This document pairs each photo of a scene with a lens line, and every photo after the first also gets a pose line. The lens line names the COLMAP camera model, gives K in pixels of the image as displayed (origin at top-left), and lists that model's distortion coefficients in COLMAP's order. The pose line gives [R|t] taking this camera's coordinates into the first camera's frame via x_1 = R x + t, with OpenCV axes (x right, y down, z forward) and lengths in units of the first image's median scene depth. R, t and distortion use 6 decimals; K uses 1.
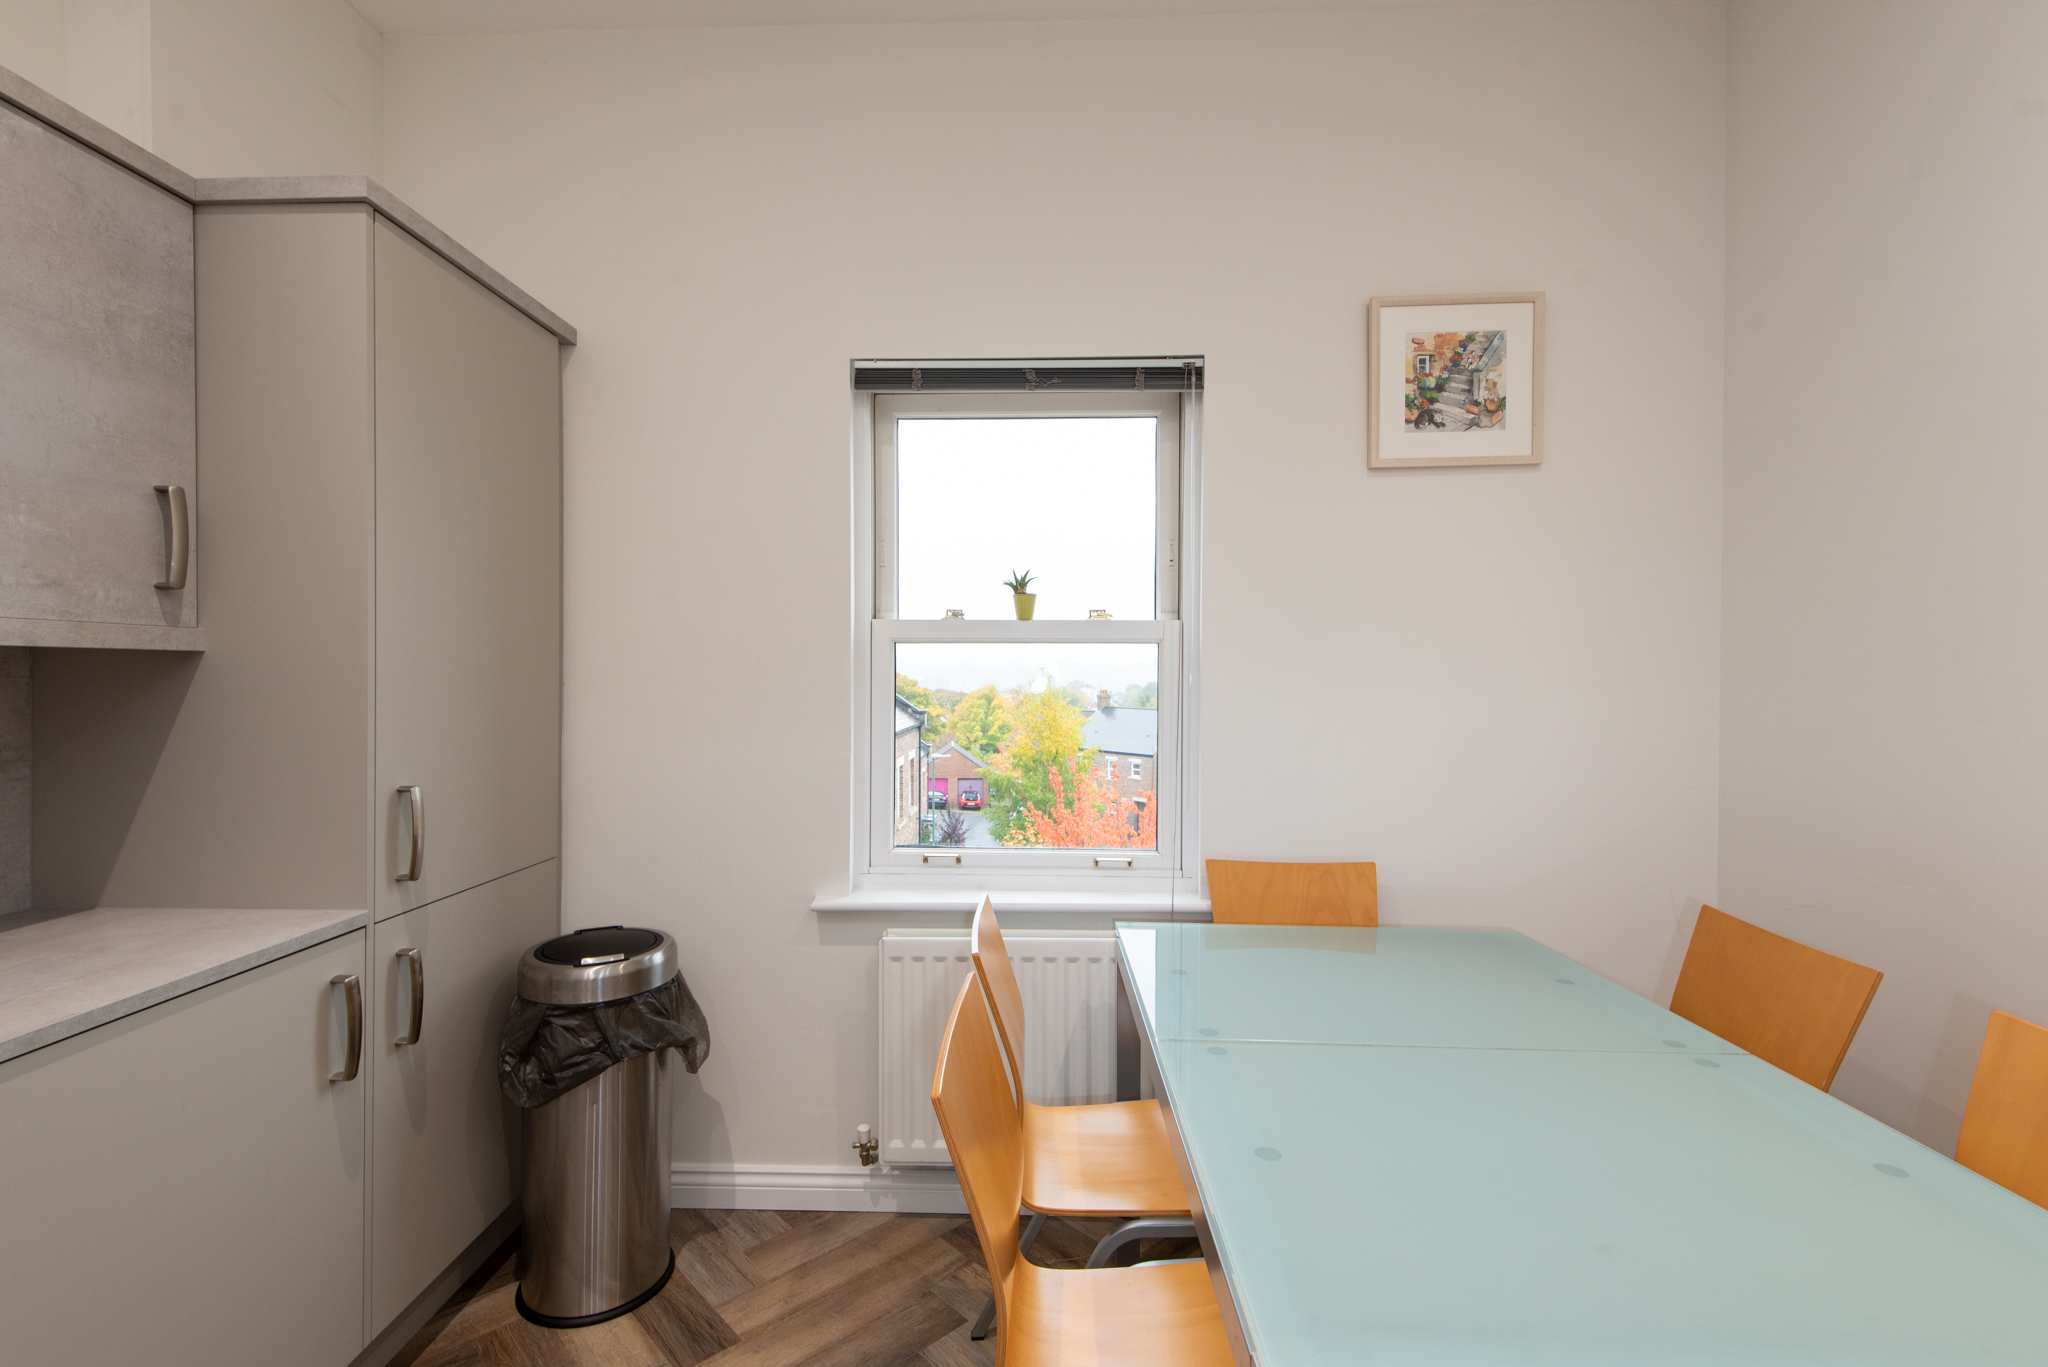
lens RADIAL K [[918.5, 0, 996.6], [0, 918.5, 681.8], [0, 0, 1]] dist [0.032747, -0.013508]
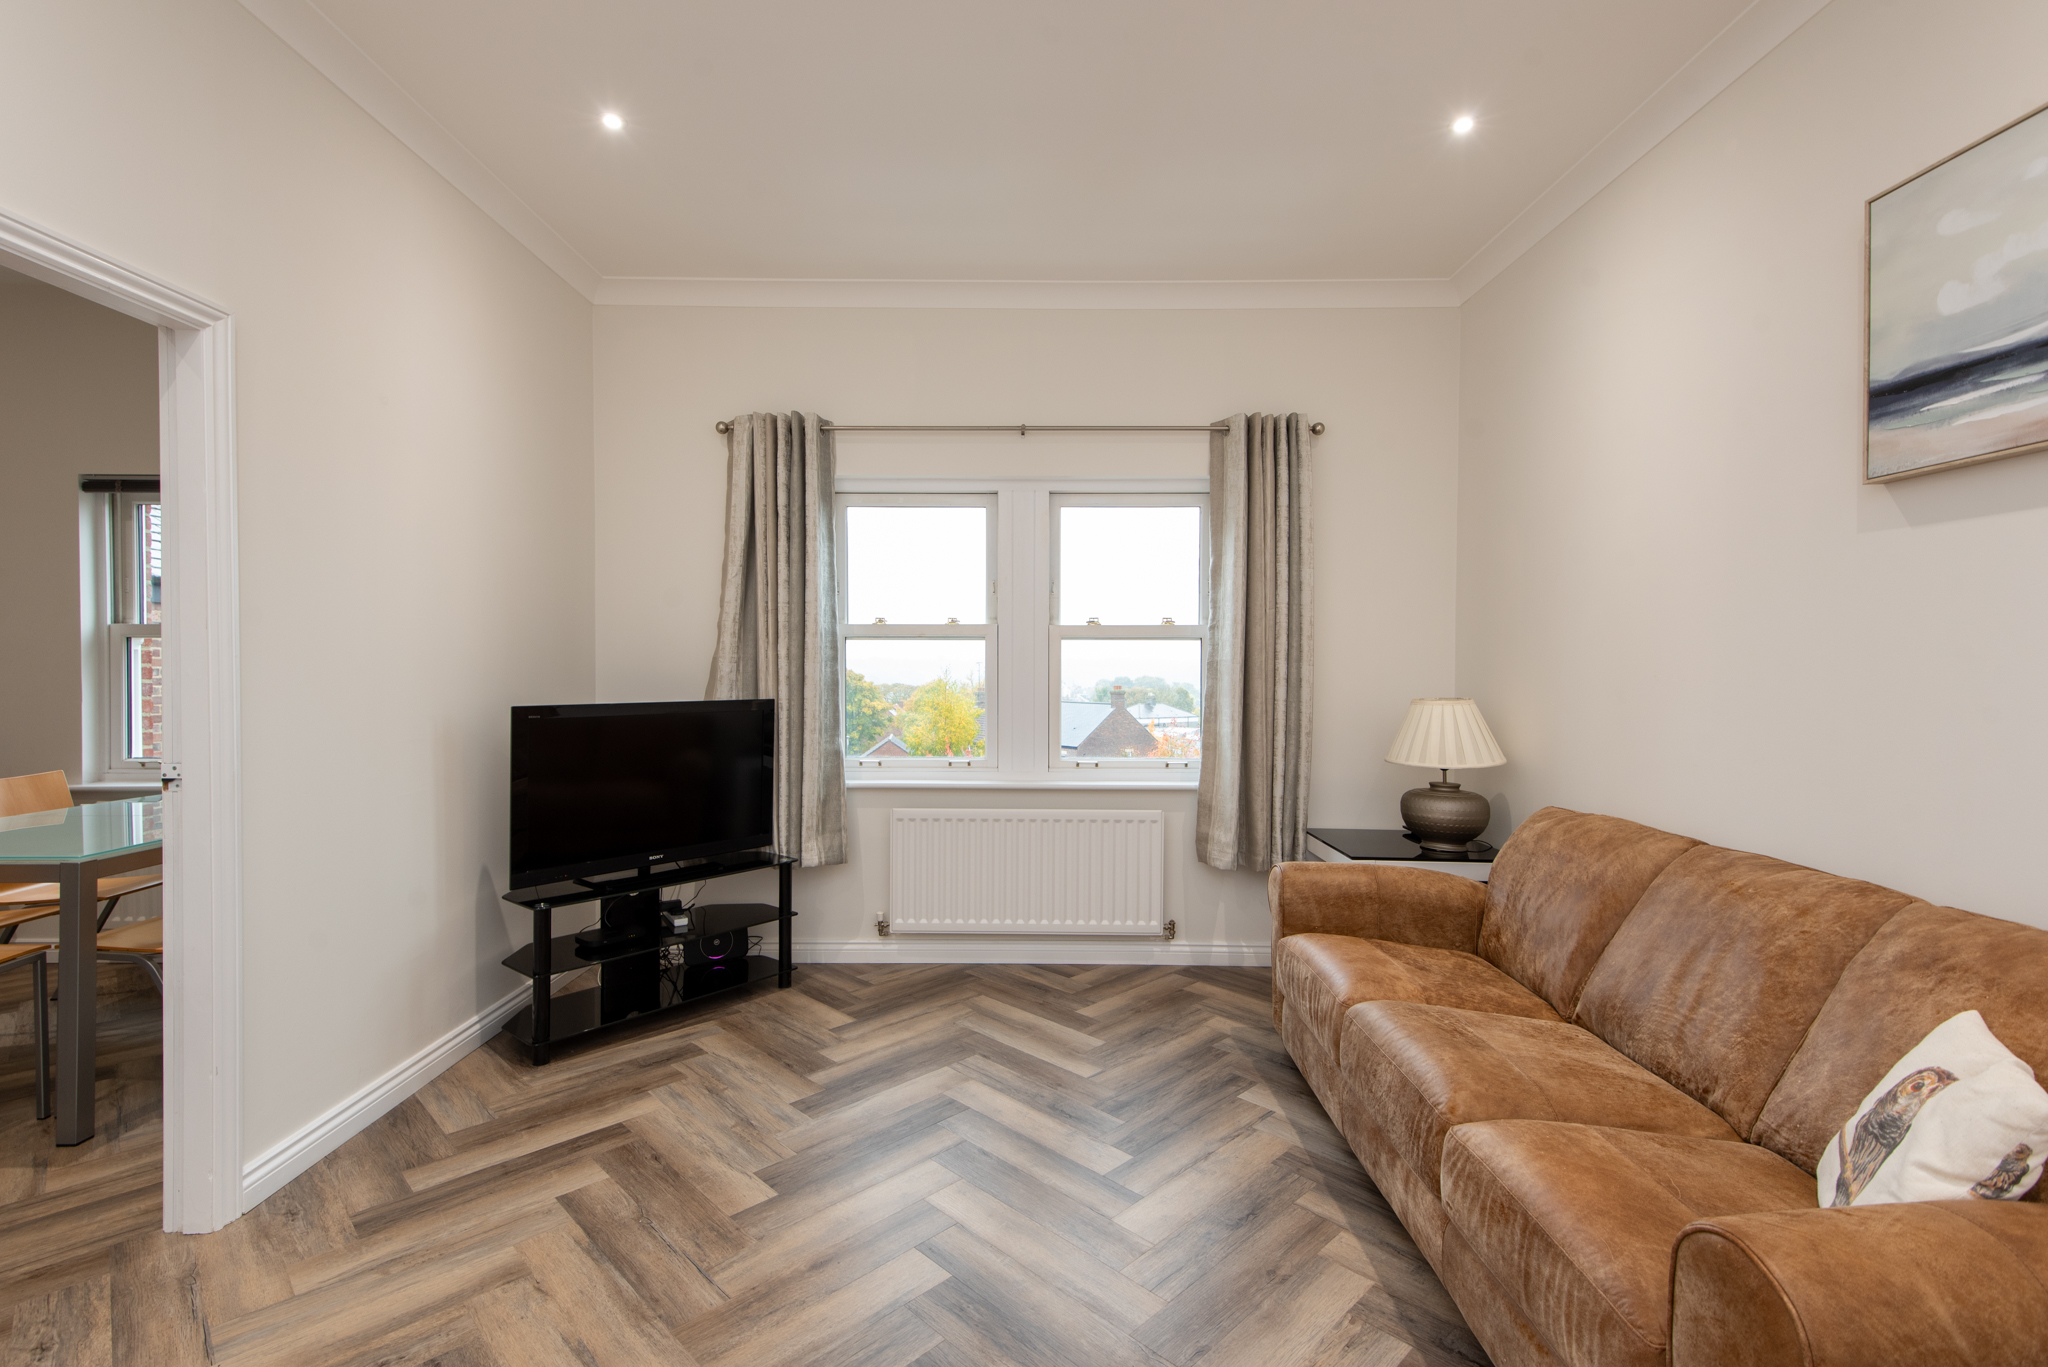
lens RADIAL K [[918.5, 0, 1009.6], [0, 918.5, 679.4], [0, 0, 1]] dist [0.032747, -0.013508]
pose [[0.999188, 0.001043, 0.040274, 1.575130], [-0.001158, 0.999995, 0.002838, 0.033487], [-0.040271, -0.002883, 0.999185, -0.868527]]
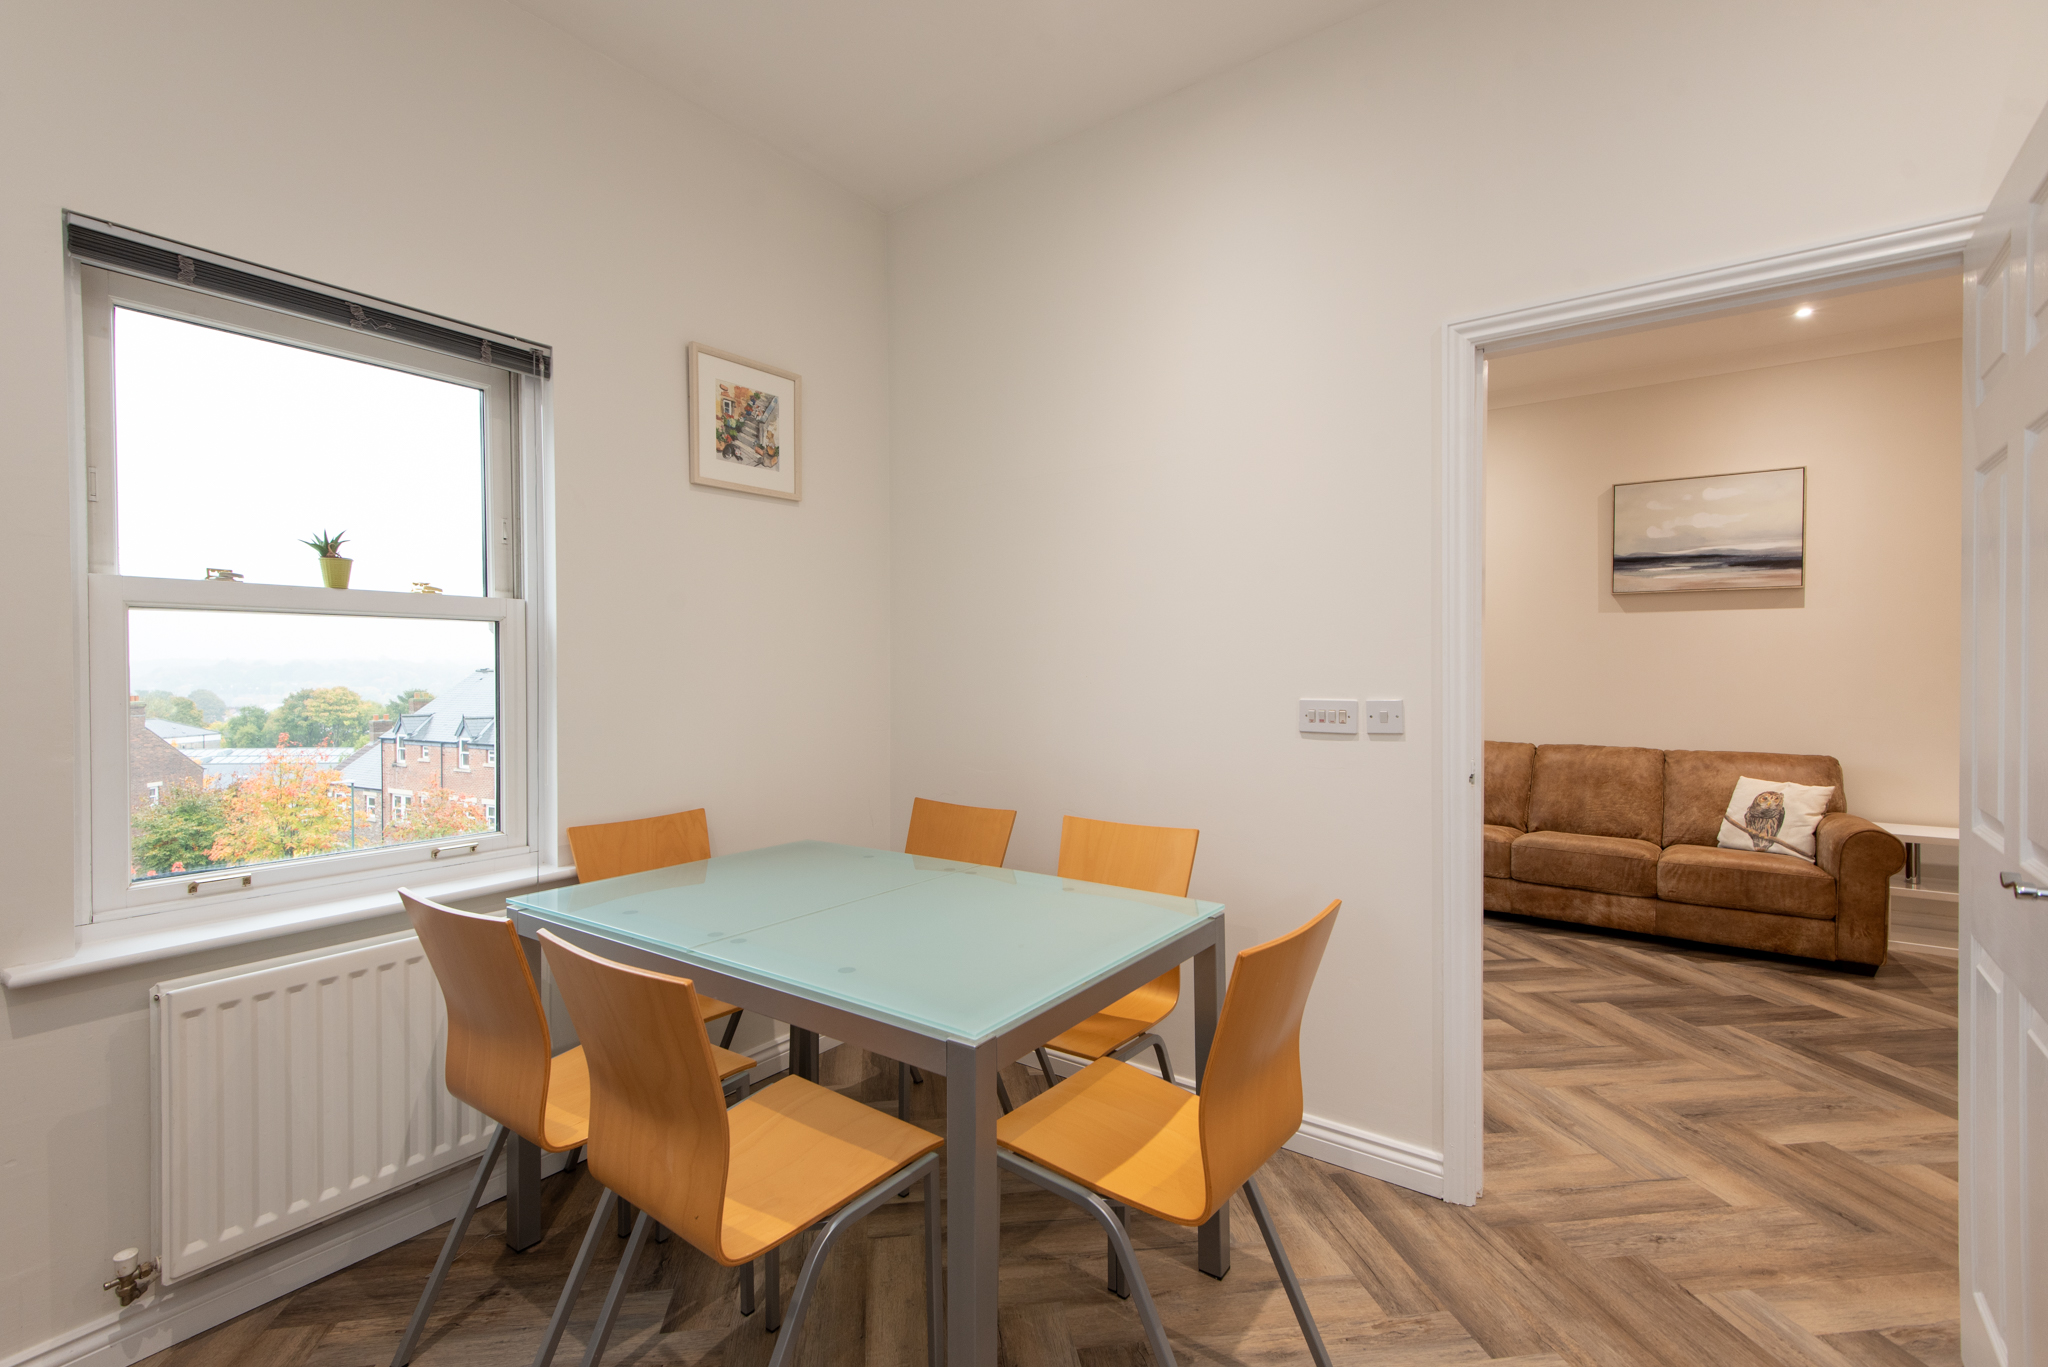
lens RADIAL K [[918.5, 0, 1021.2], [0, 918.5, 678.2], [0, 0, 1]] dist [0.032747, -0.013508]
pose [[0.552738, -0.014313, 0.833232, -0.365541], [0.009503, 0.999896, 0.010872, 0.014586], [-0.833301, 0.001908, 0.552816, -0.022047]]
